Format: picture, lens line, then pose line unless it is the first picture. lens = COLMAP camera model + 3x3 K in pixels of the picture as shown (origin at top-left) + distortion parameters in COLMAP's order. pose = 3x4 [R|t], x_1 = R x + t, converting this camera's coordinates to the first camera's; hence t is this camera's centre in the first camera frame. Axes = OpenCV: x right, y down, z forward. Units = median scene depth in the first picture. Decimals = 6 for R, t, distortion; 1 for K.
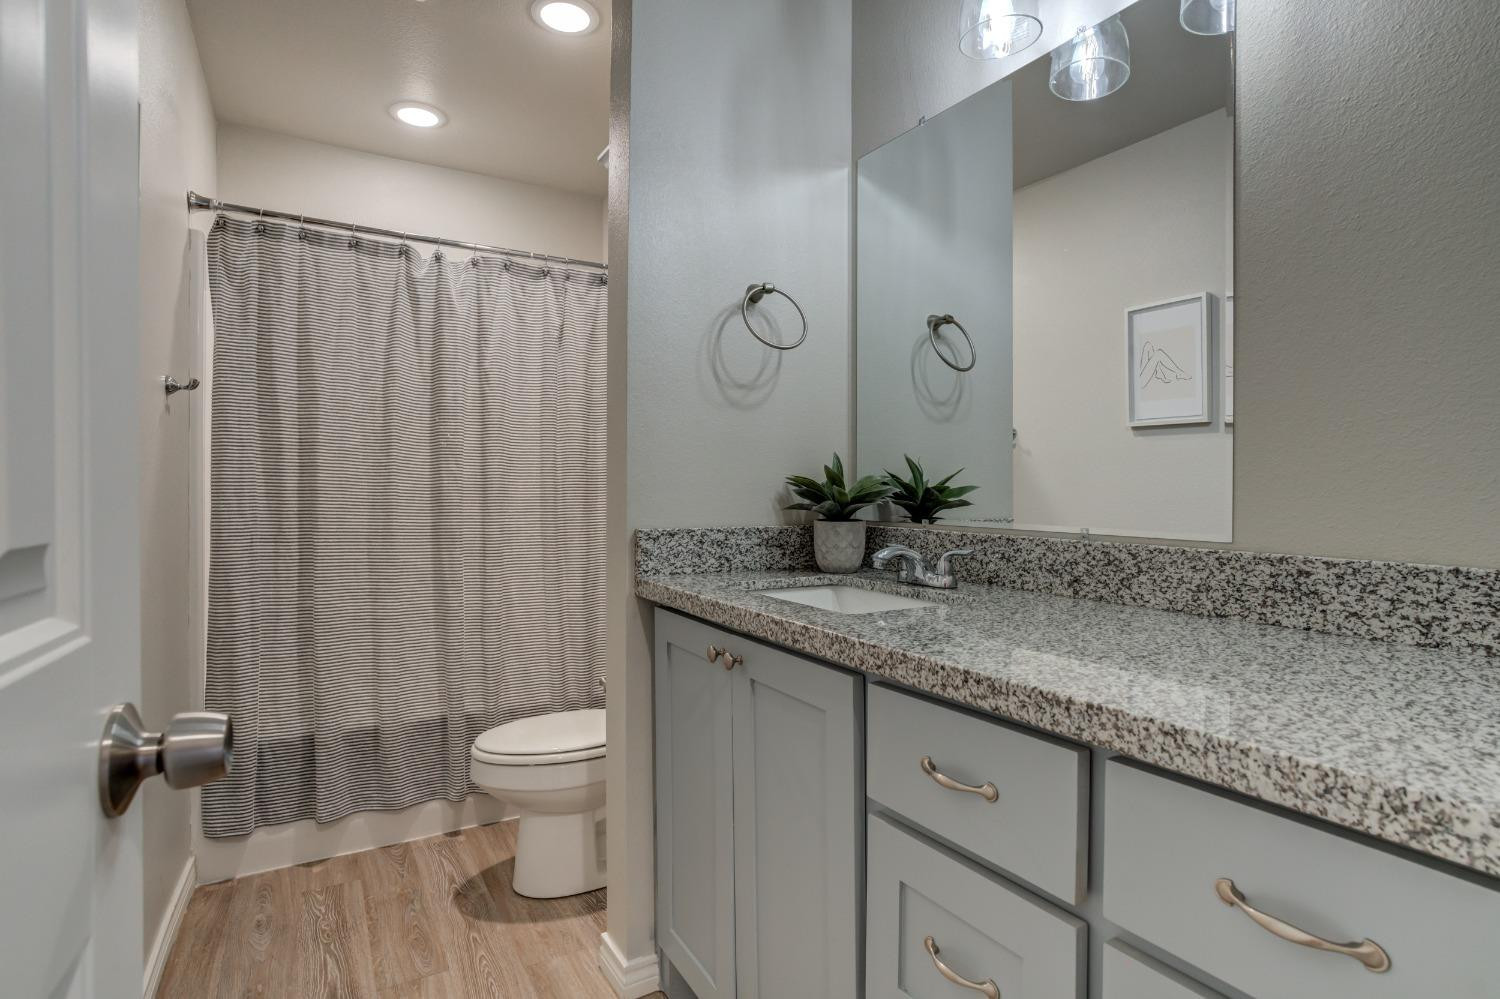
lens RADIAL K [[772.1, 0, 759.2], [0, 772.1, 494.3], [0, 0, 1]] dist [-0.045992, 0.040185]
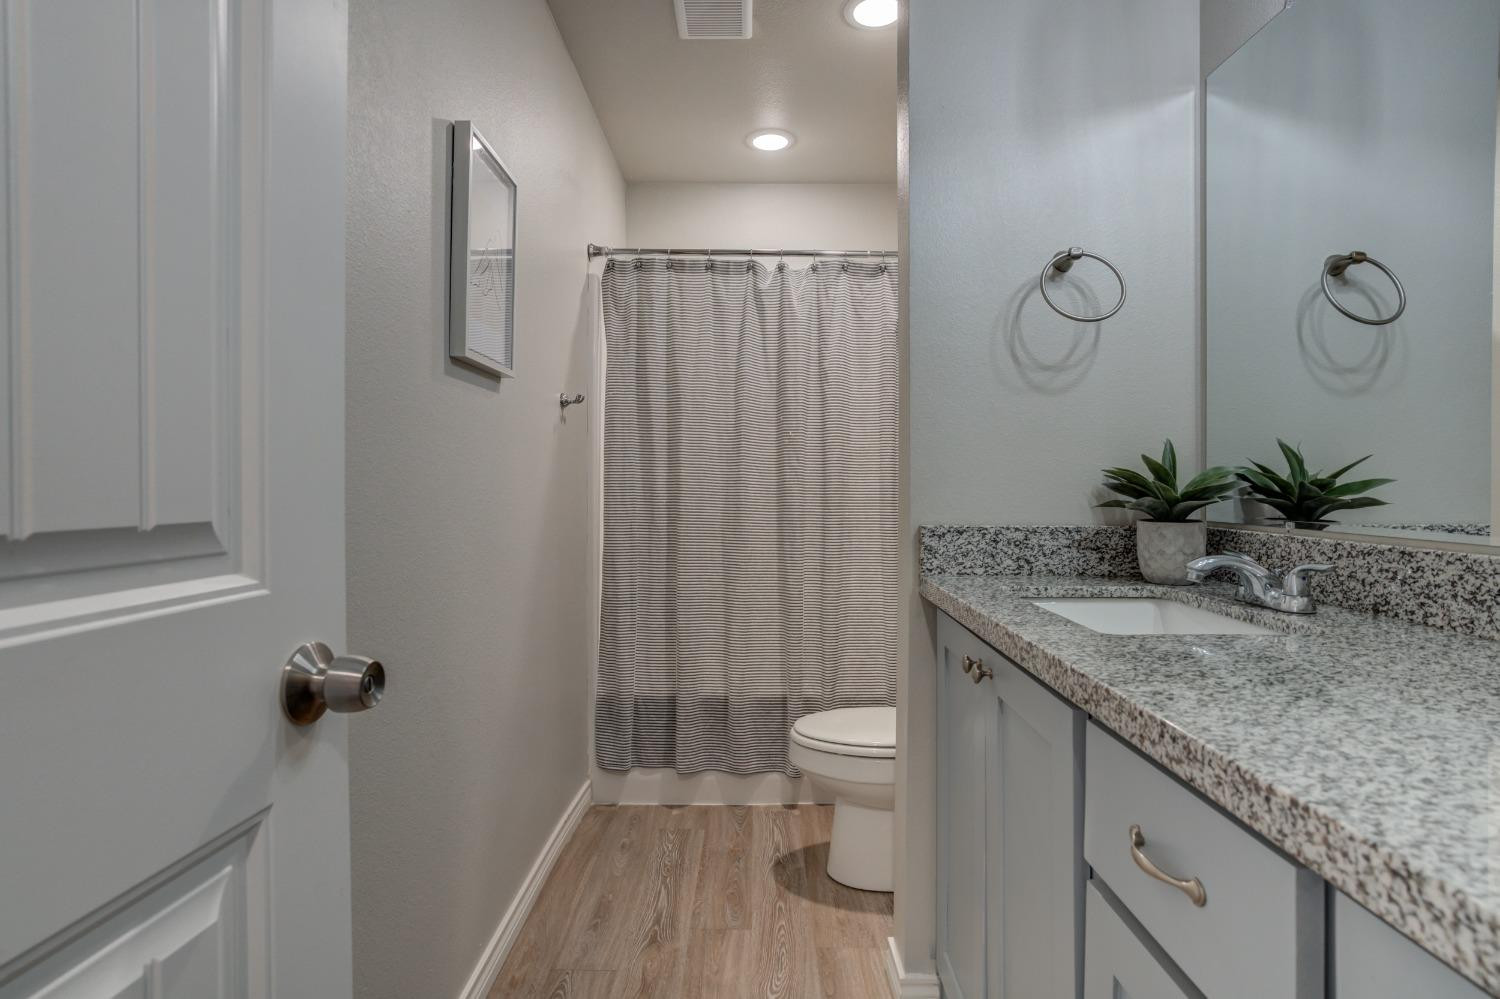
lens RADIAL K [[772.1, 0, 759.2], [0, 772.1, 494.3], [0, 0, 1]] dist [-0.045992, 0.040185]
pose [[0.863997, 0.005812, -0.503464, 0.131054], [-0.003149, 0.999976, 0.006139, 0.001470], [0.503487, -0.003719, 0.863995, 0.067568]]
